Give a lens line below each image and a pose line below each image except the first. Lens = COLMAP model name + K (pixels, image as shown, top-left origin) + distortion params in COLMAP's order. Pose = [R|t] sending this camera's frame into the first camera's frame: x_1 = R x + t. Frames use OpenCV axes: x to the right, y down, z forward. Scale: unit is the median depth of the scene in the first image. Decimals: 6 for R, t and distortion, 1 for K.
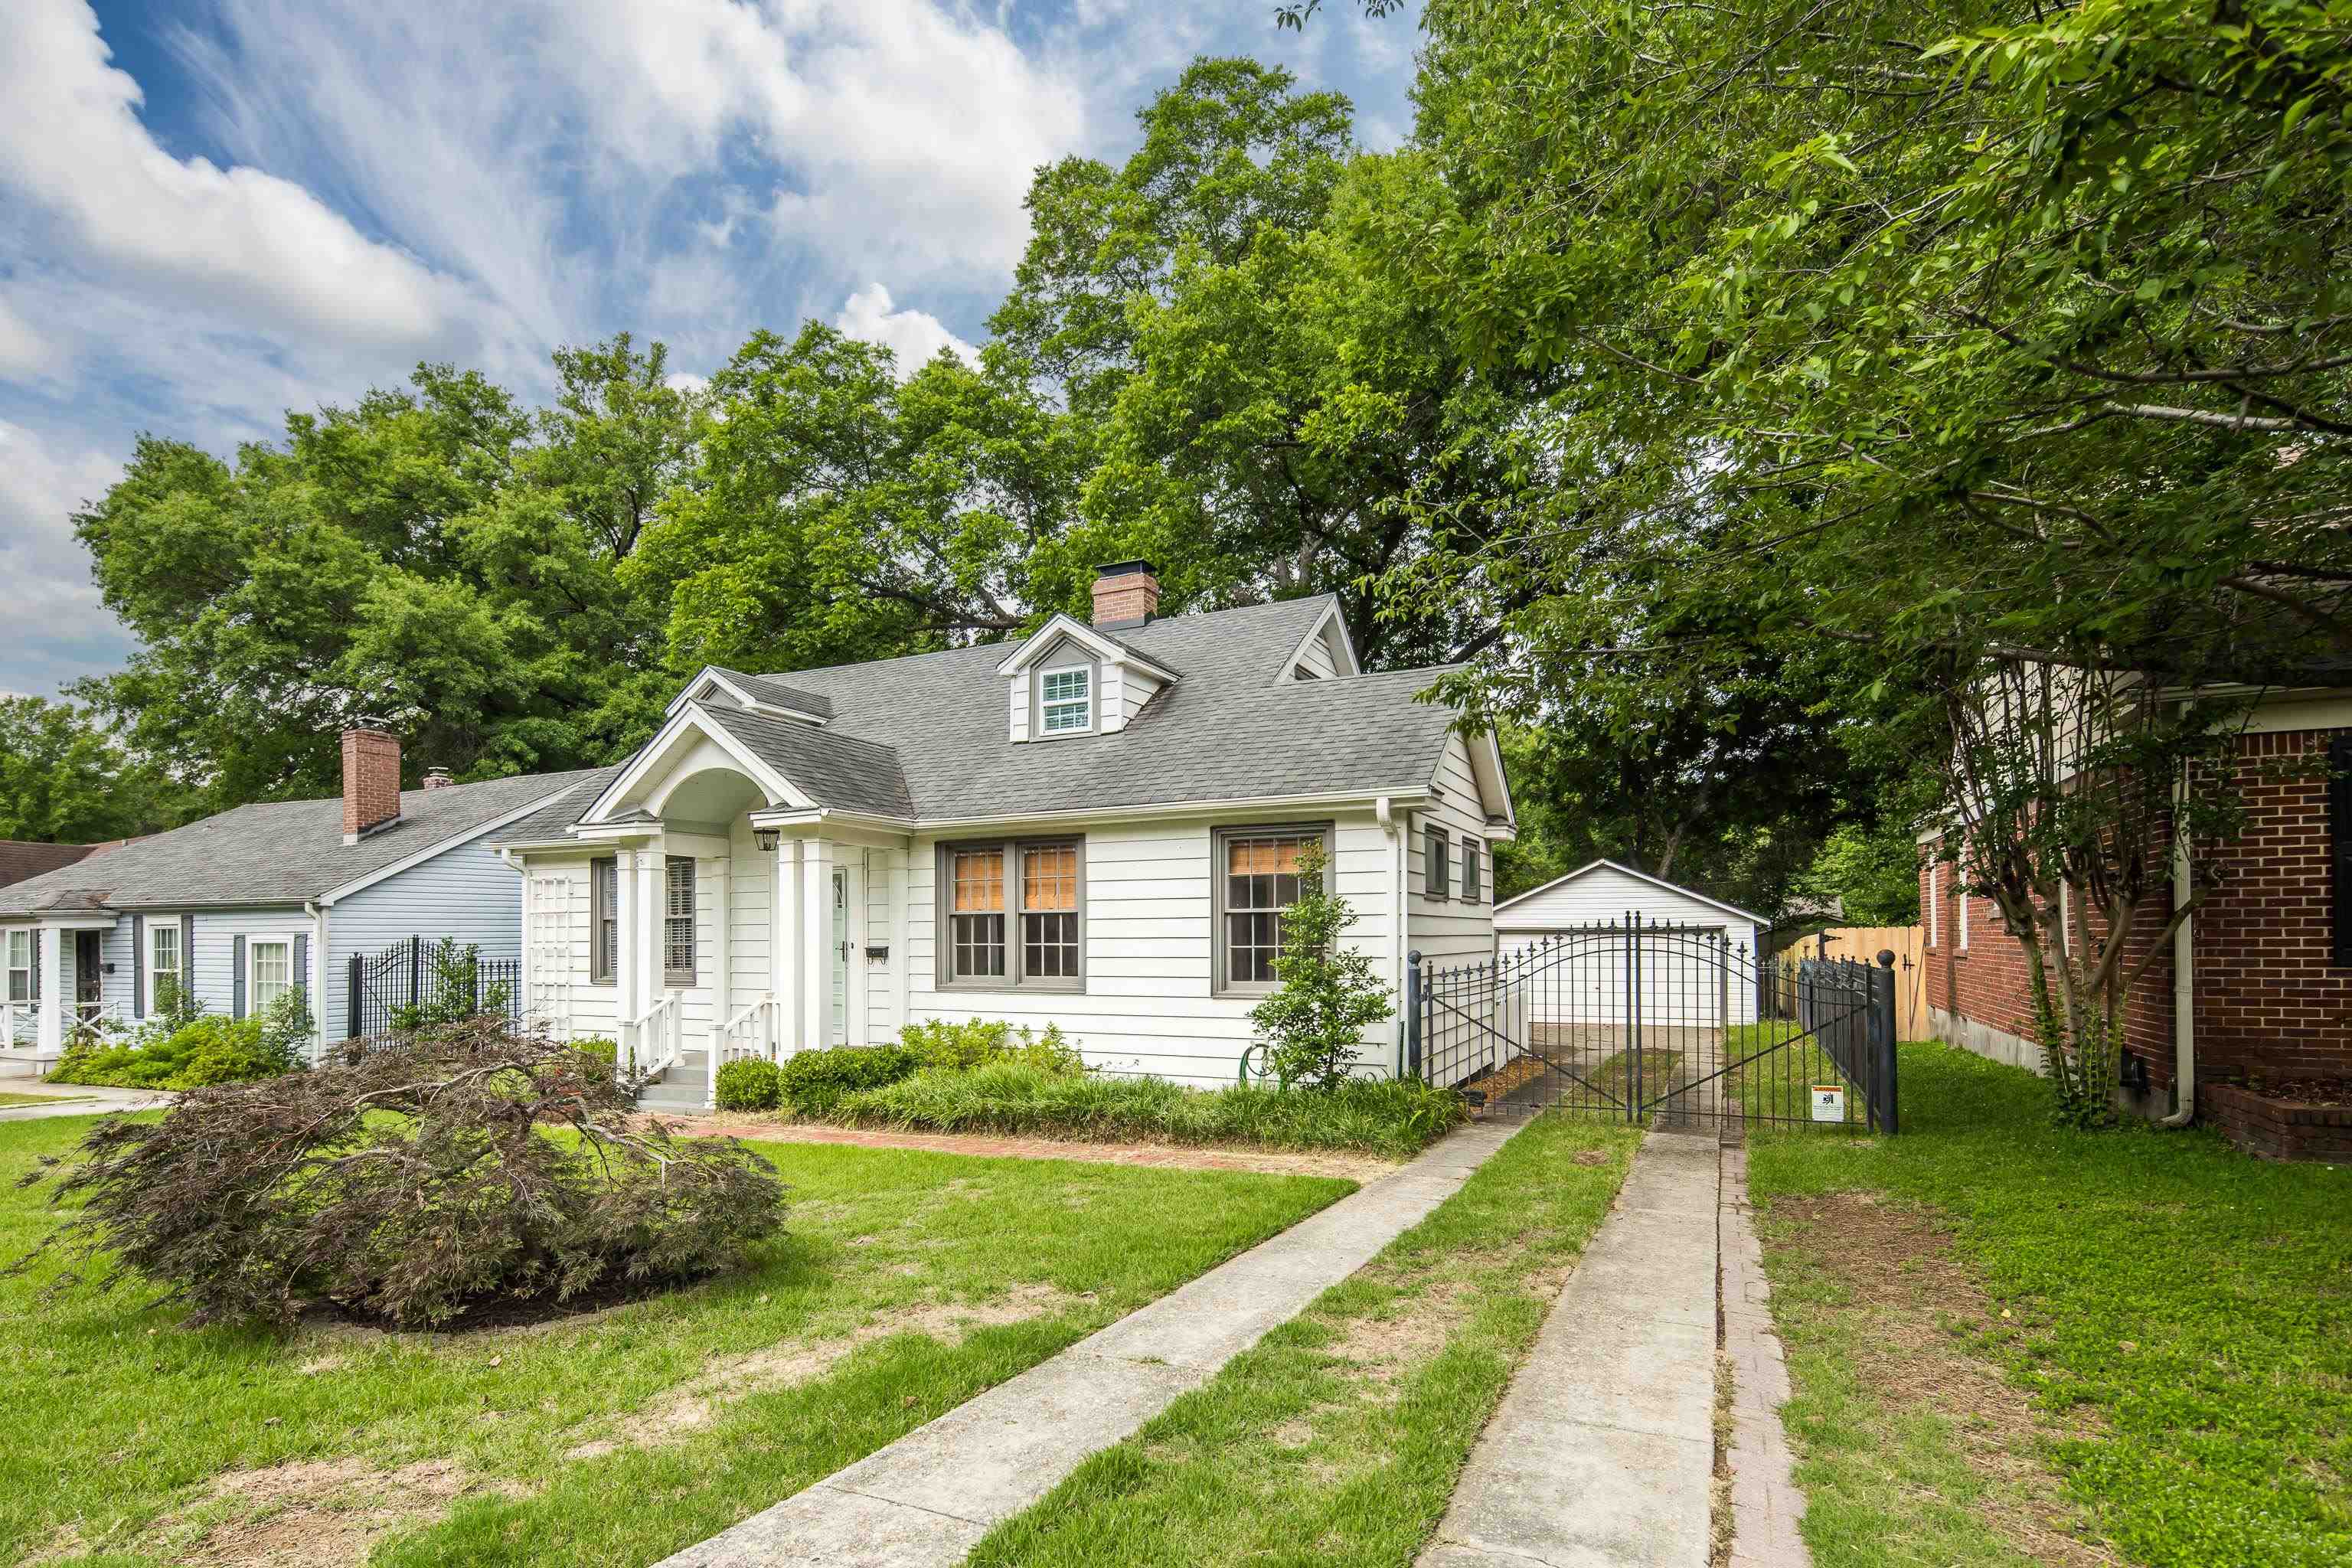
lens RADIAL K [[1129.3, 0, 1165.1], [0, 1129.3, 925.7], [0, 0, 1]] dist [0.004853, 0.000100]
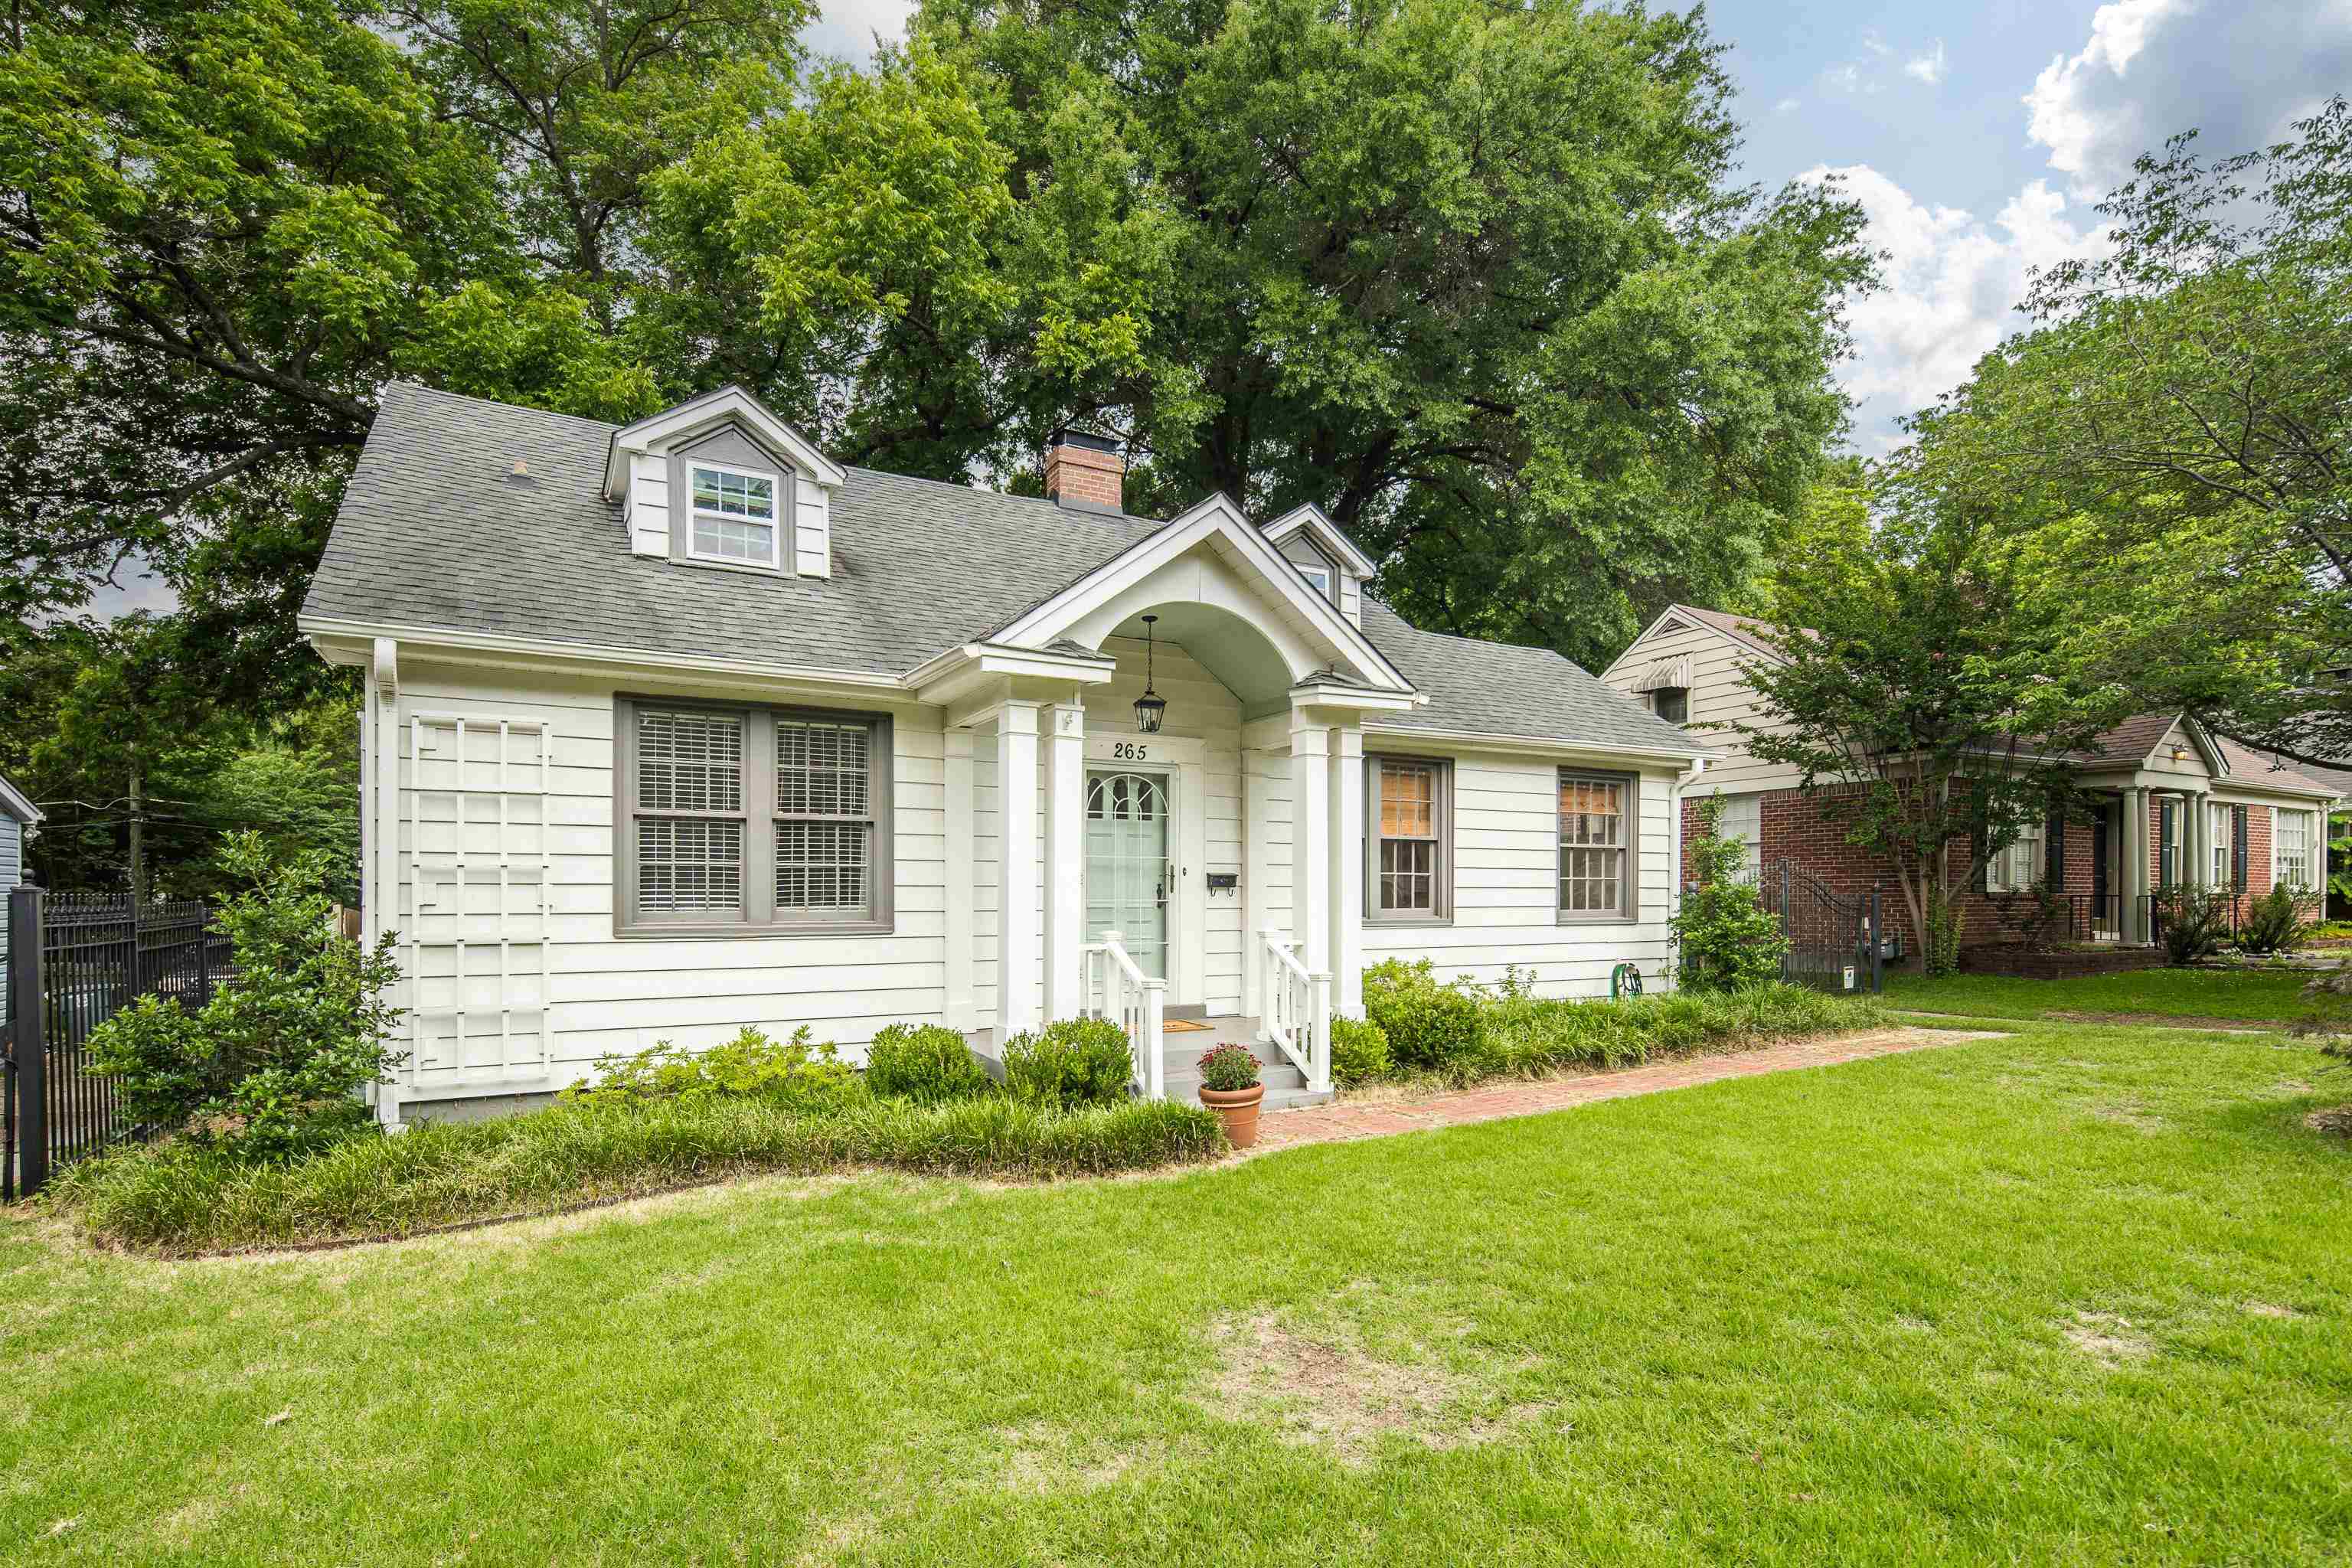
lens RADIAL K [[1172.4, 0, 1167.0], [0, 1172.4, 898.4], [0, 0, 1]] dist [0.005875, -0.000420]
pose [[0.562816, -0.010431, 0.826516, -1.004400], [-0.028383, 0.999087, 0.031936, 0.011834], [-0.826095, -0.041433, 0.562006, 0.621190]]
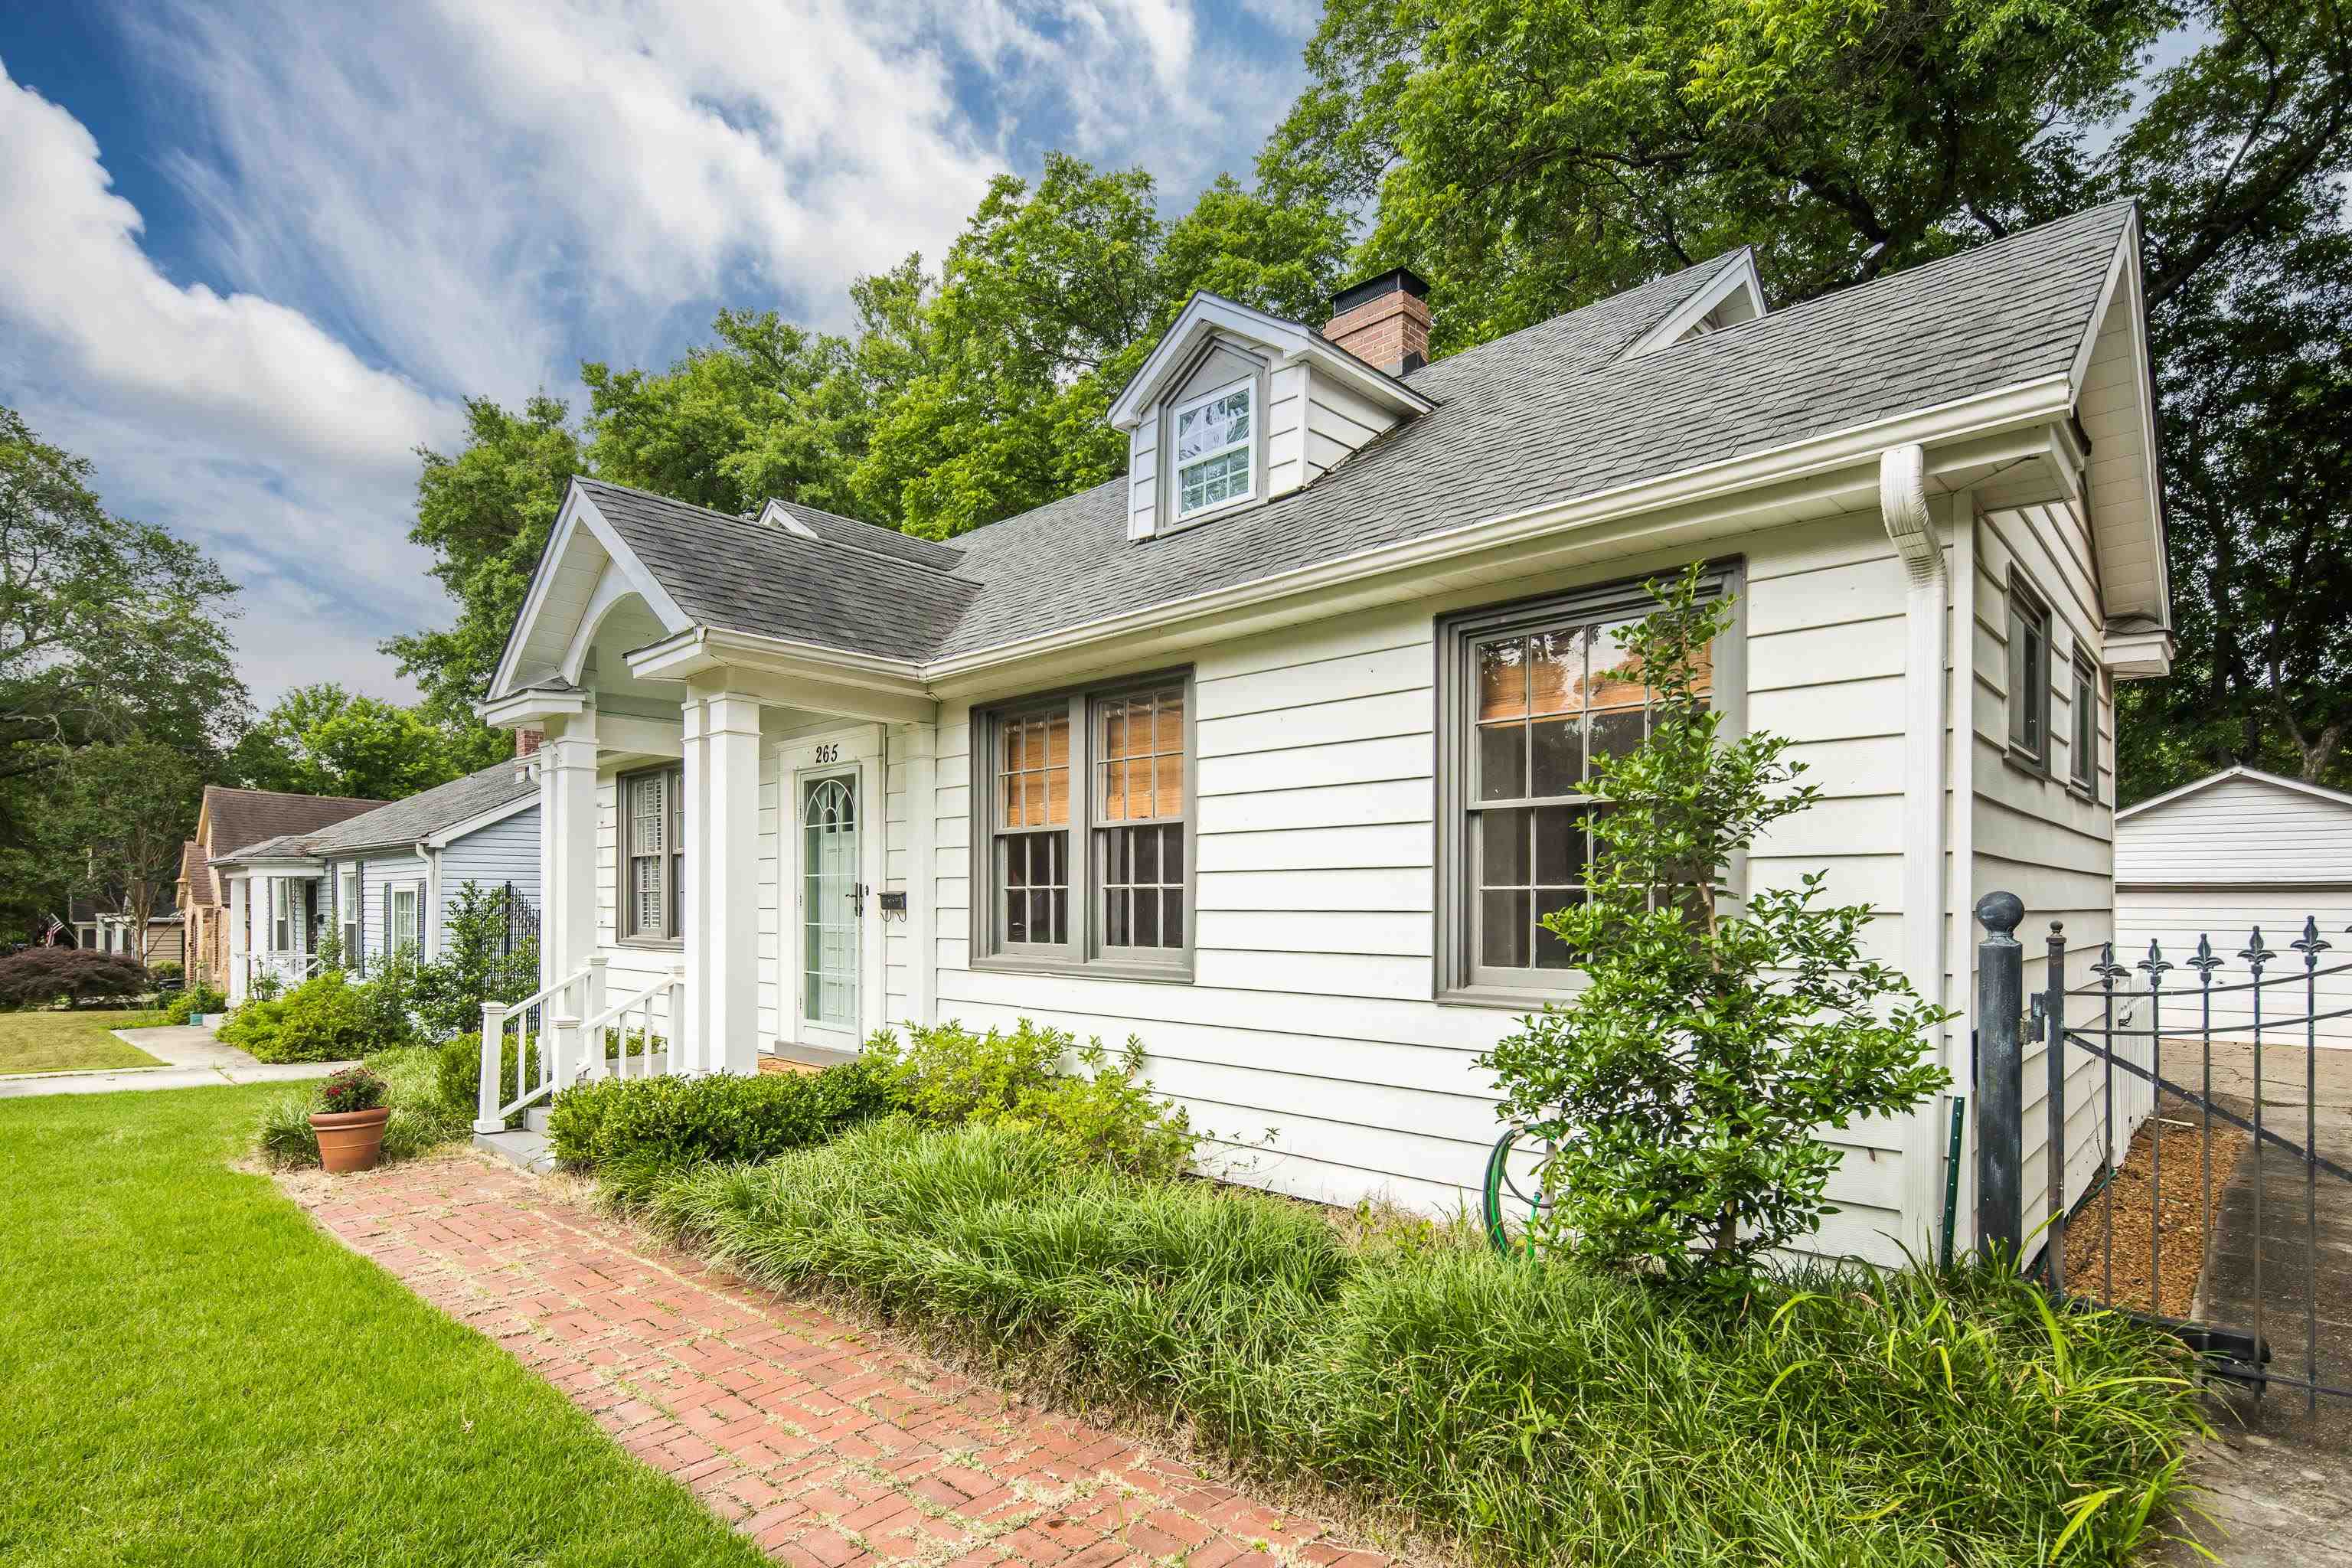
lens RADIAL K [[1172.4, 0, 1167.0], [0, 1172.4, 898.4], [0, 0, 1]] dist [0.005875, -0.000420]
pose [[0.953591, 0.006127, -0.301043, 0.072712], [-0.004341, 0.999969, 0.006601, 0.018627], [0.301075, -0.004988, 0.953588, 0.486496]]
